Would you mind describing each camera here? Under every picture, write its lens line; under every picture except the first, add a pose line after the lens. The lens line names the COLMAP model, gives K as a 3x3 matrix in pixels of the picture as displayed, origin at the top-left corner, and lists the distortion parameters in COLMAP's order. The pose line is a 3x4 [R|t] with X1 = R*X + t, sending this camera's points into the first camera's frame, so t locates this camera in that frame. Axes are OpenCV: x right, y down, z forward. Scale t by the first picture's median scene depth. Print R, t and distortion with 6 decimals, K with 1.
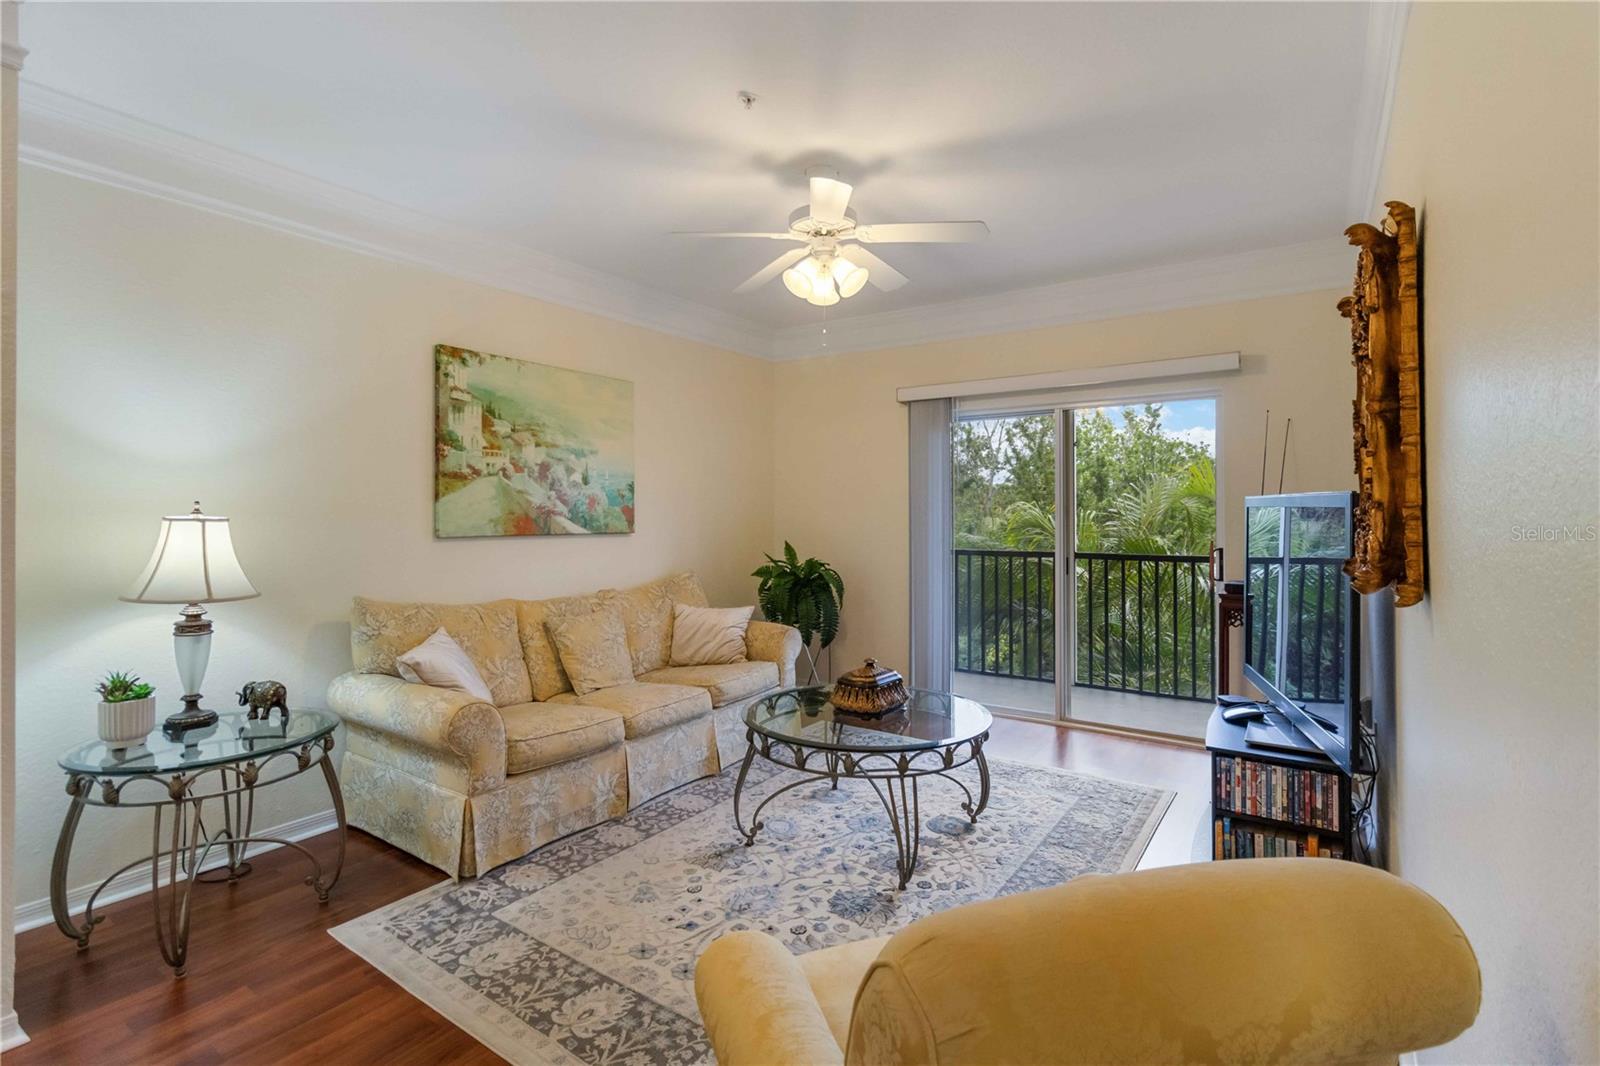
lens RADIAL K [[747.5, 0, 804.5], [0, 747.5, 507.5], [0, 0, 1]] dist [0.000371, 0.000815]
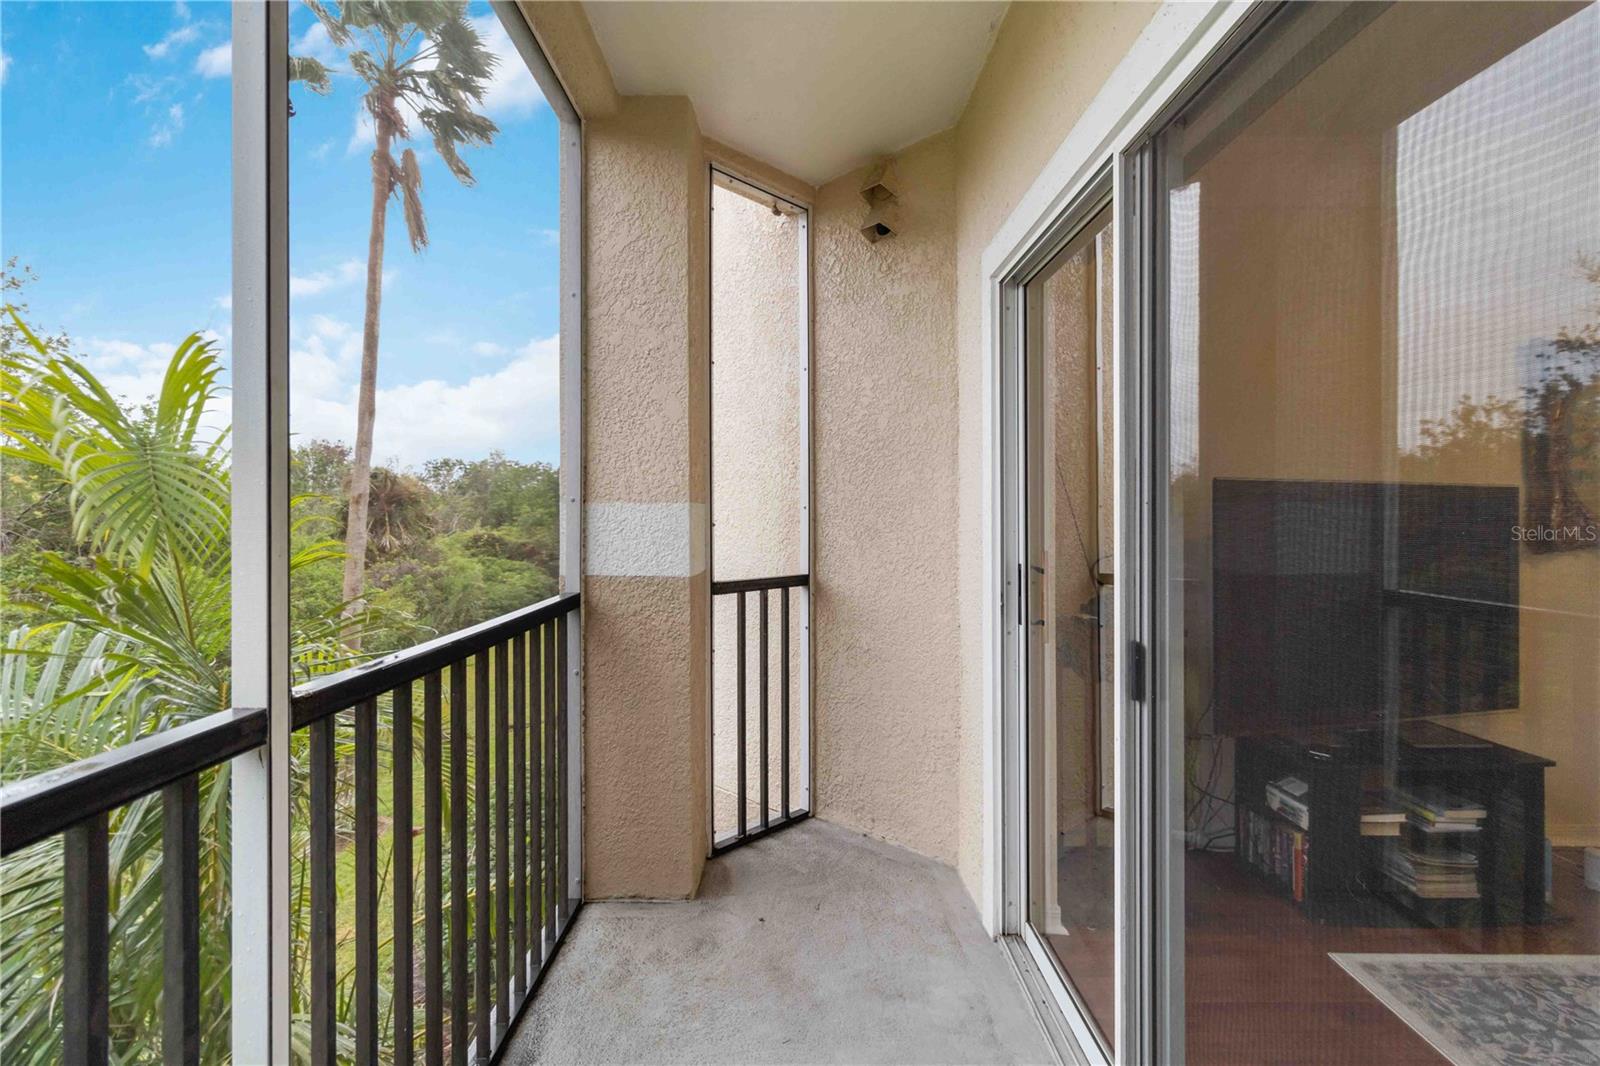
lens RADIAL K [[747.5, 0, 802.7], [0, 747.5, 516.2], [0, 0, 1]] dist [0.000371, 0.000815]
pose [[0.569394, 0.004390, -0.822053, -0.204593], [0.012082, 0.999833, 0.013707, 0.001287], [0.821976, -0.017737, 0.569246, -0.041667]]
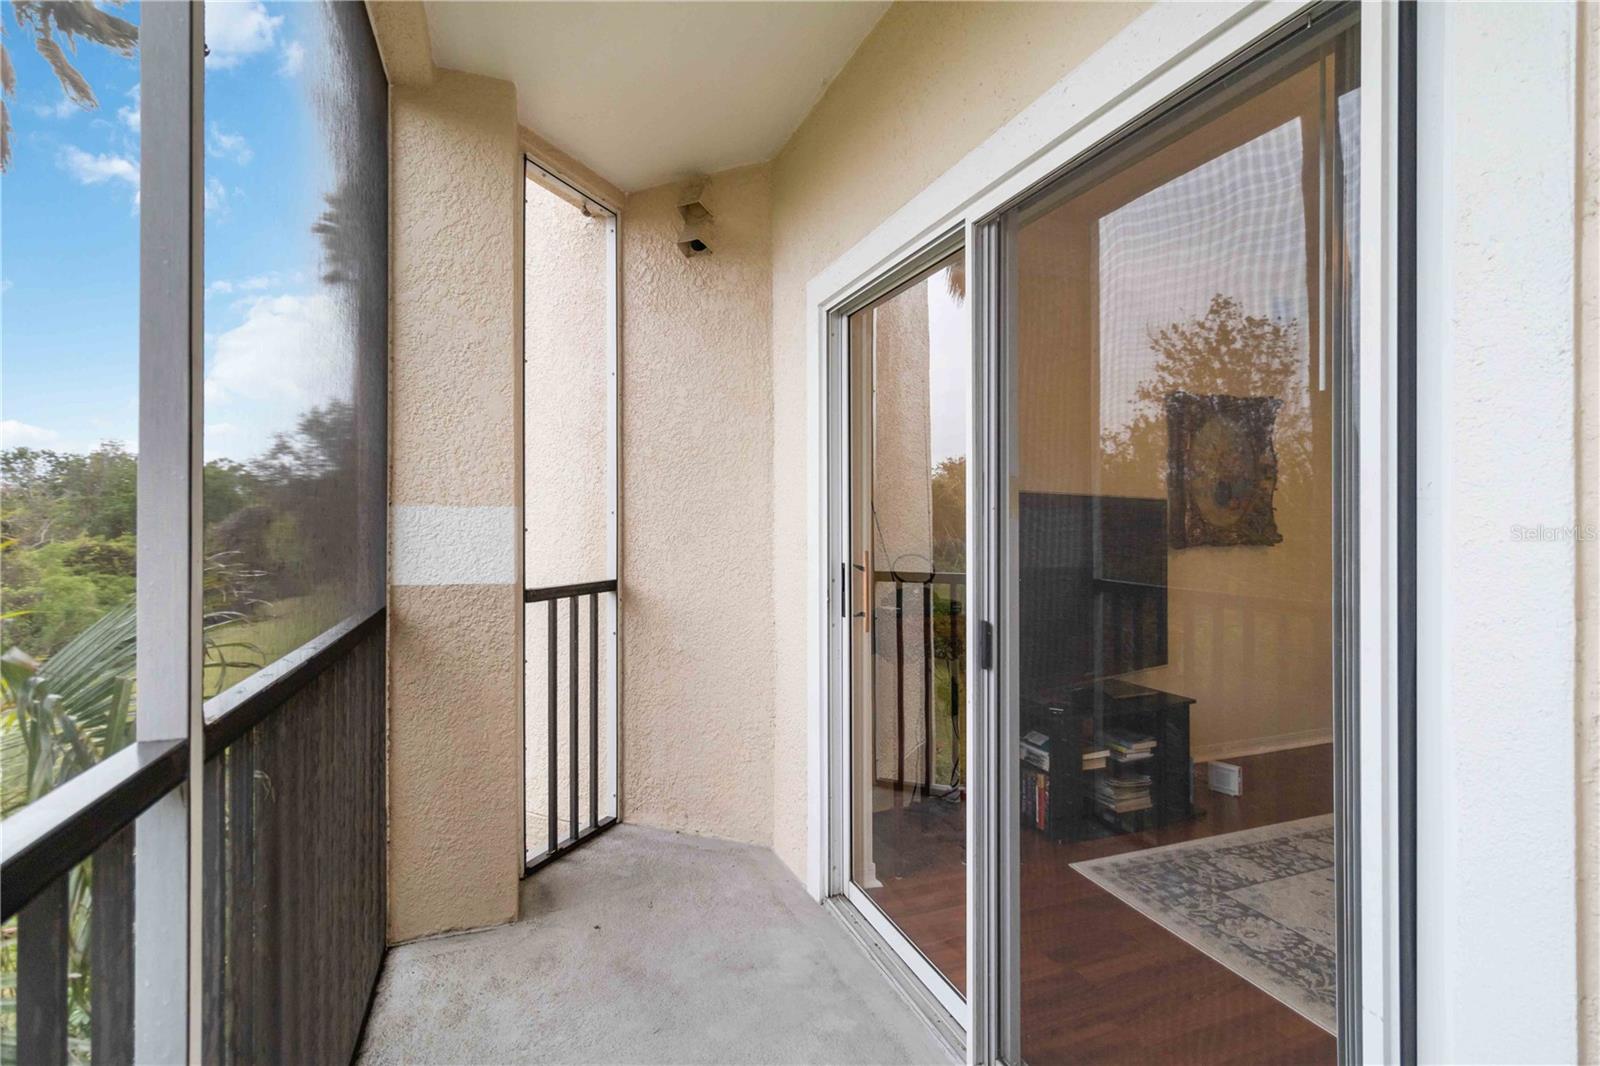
lens RADIAL K [[747.5, 0, 797.8], [0, 747.5, 520.0], [0, 0, 1]] dist [0.000371, 0.000815]
pose [[0.823809, 0.001874, -0.566864, -0.263823], [0.006317, 0.999902, 0.012485, 0.002670], [0.566832, -0.013866, 0.823717, -0.164049]]
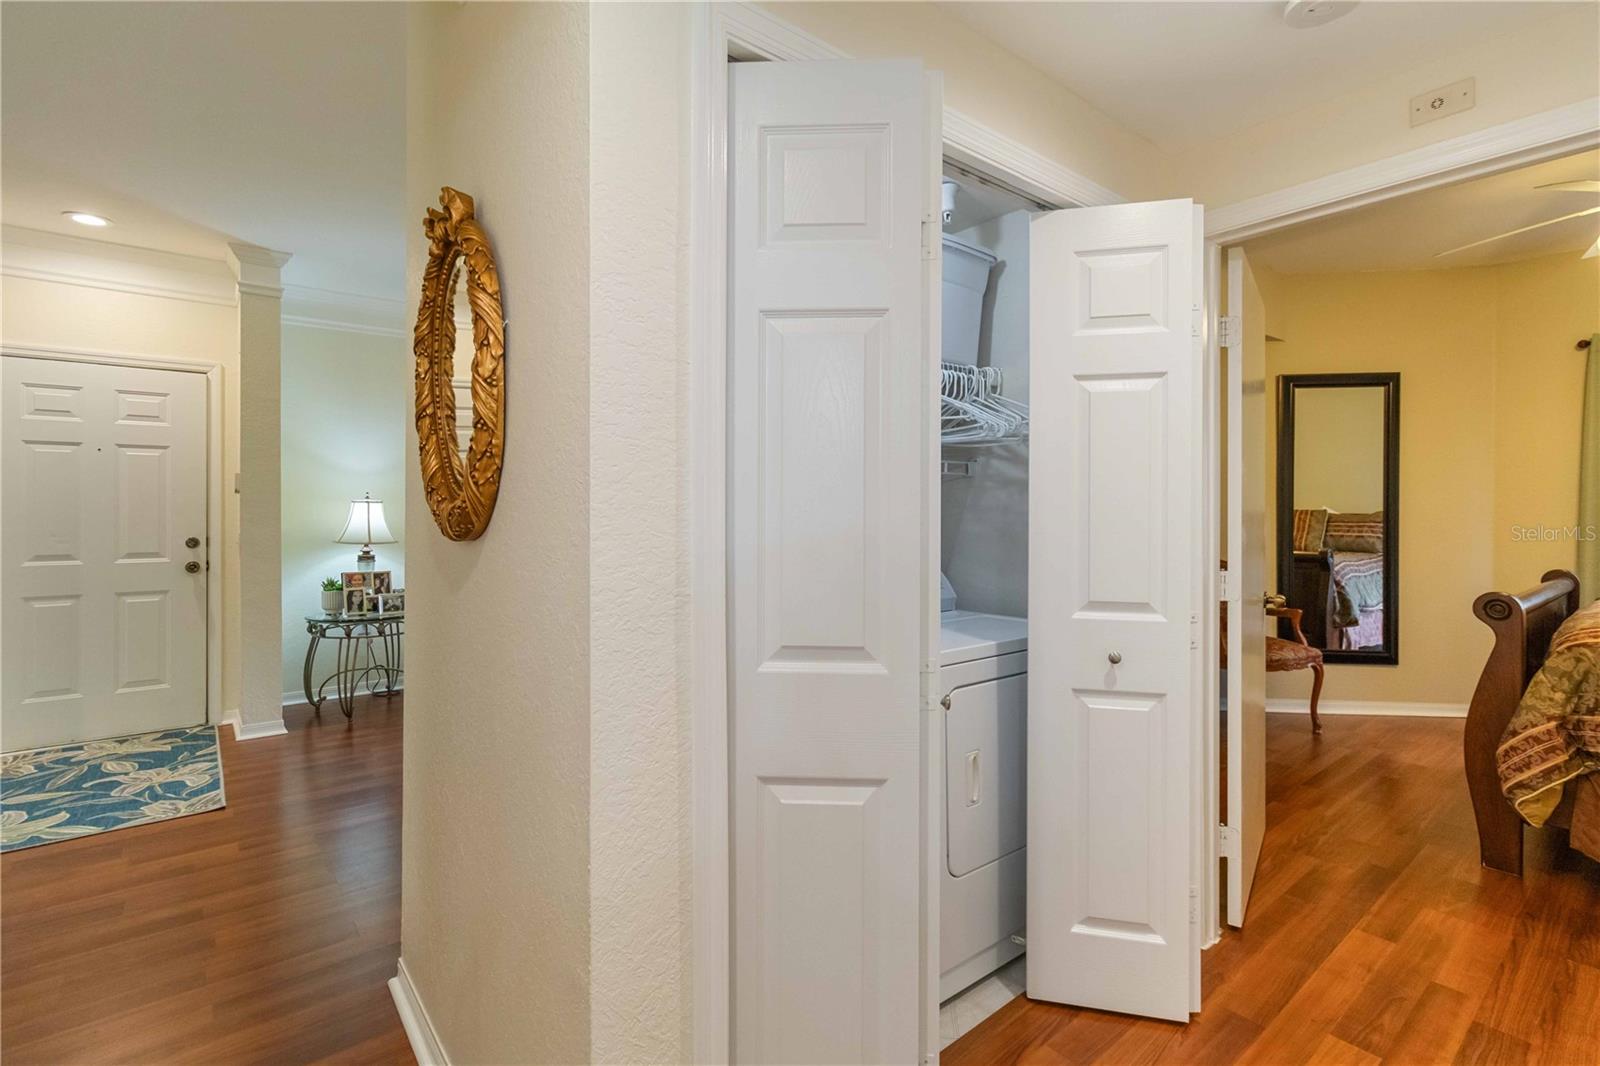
lens RADIAL K [[747.5, 0, 802.5], [0, 747.5, 510.7], [0, 0, 1]] dist [0.000371, 0.000815]
pose [[0.959604, 0.004921, -0.281313, 0.682059], [-0.000921, 0.999897, 0.014351, 0.008724], [0.281354, -0.013512, 0.959509, -0.449492]]
